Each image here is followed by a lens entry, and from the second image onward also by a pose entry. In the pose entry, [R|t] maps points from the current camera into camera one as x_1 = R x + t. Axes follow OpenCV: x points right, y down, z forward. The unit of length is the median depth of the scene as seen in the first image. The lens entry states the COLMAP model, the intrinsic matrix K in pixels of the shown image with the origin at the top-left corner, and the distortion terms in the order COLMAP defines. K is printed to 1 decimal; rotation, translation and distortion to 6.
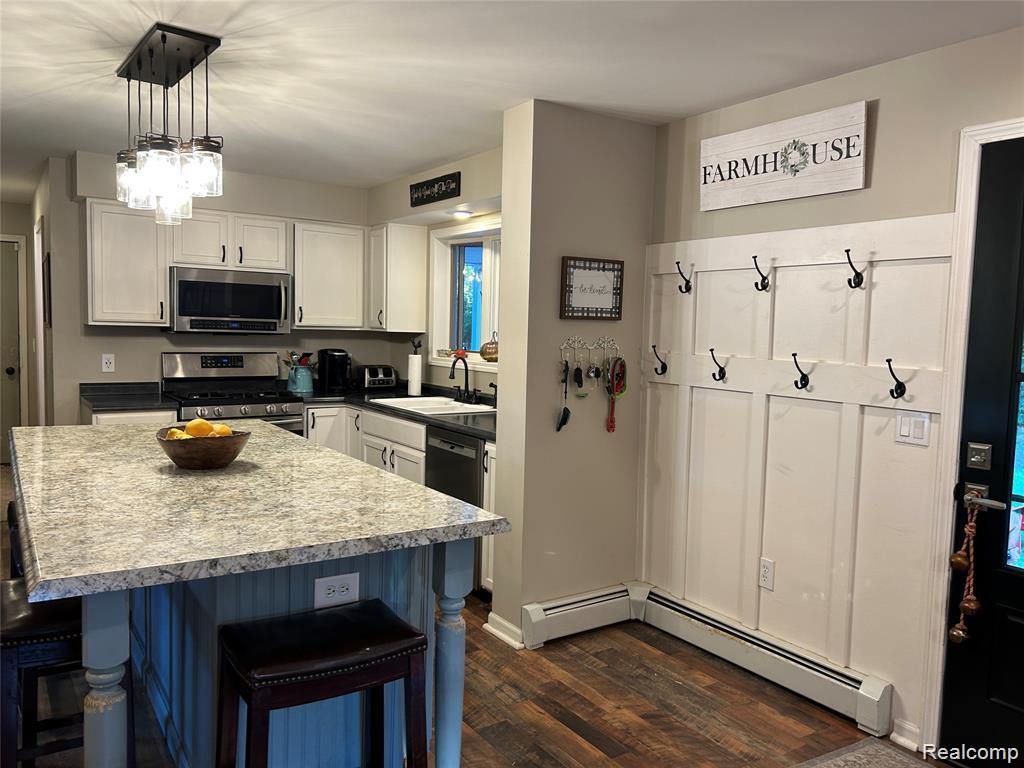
lens RADIAL K [[769.1, 0, 510.4], [0, 769.1, 393.1], [0, 0, 1]] dist [0.059389, -0.083011]
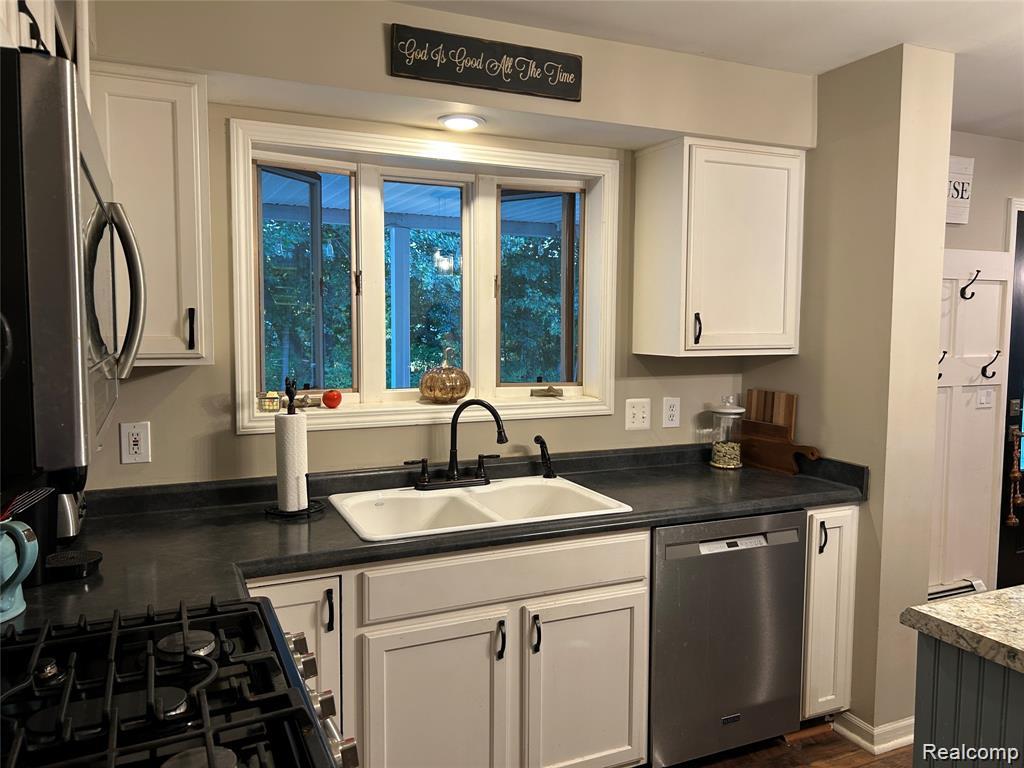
lens RADIAL K [[768.6, 0, 502.6], [0, 768.6, 382.8], [0, 0, 1]] dist [0.046621, -0.050940]
pose [[0.167262, -0.102418, 0.980578, -1.019153], [0.088134, 0.992161, 0.088595, -0.183486], [-0.981965, 0.071603, 0.174977, 1.580385]]
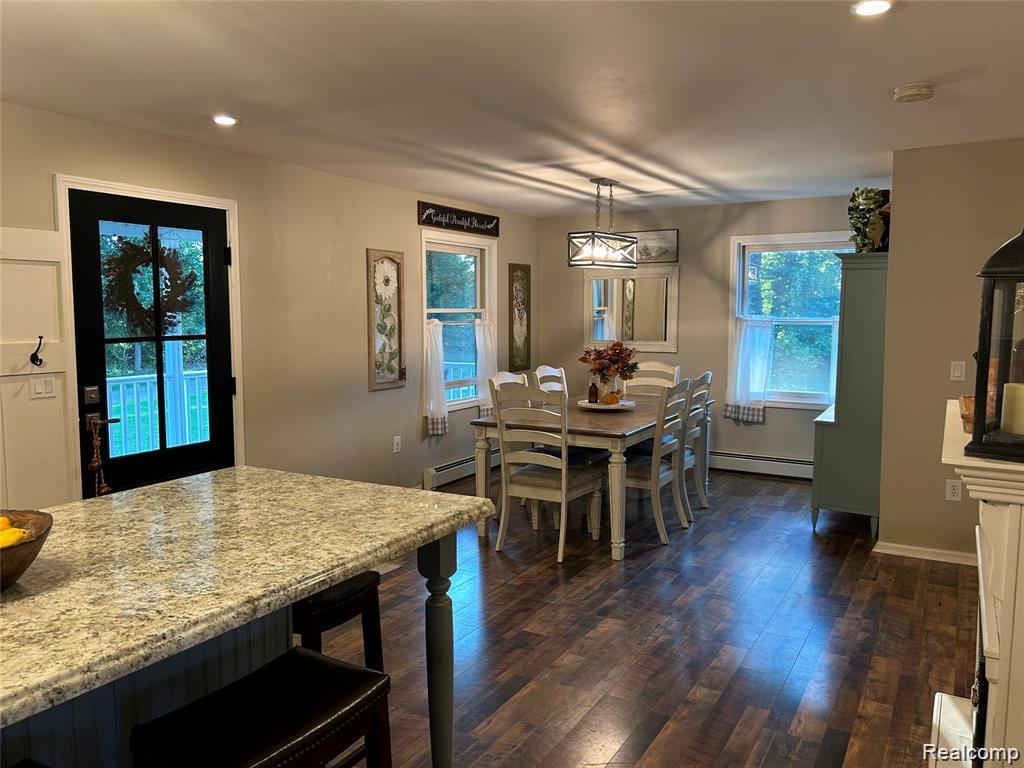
lens RADIAL K [[769.1, 0, 510.4], [0, 769.1, 393.1], [0, 0, 1]] dist [0.059389, -0.083011]
pose [[-0.437342, -0.124392, 0.890651, -1.016191], [0.064491, 0.983499, 0.169026, -0.116055], [-0.896980, 0.131361, -0.422103, 0.818007]]
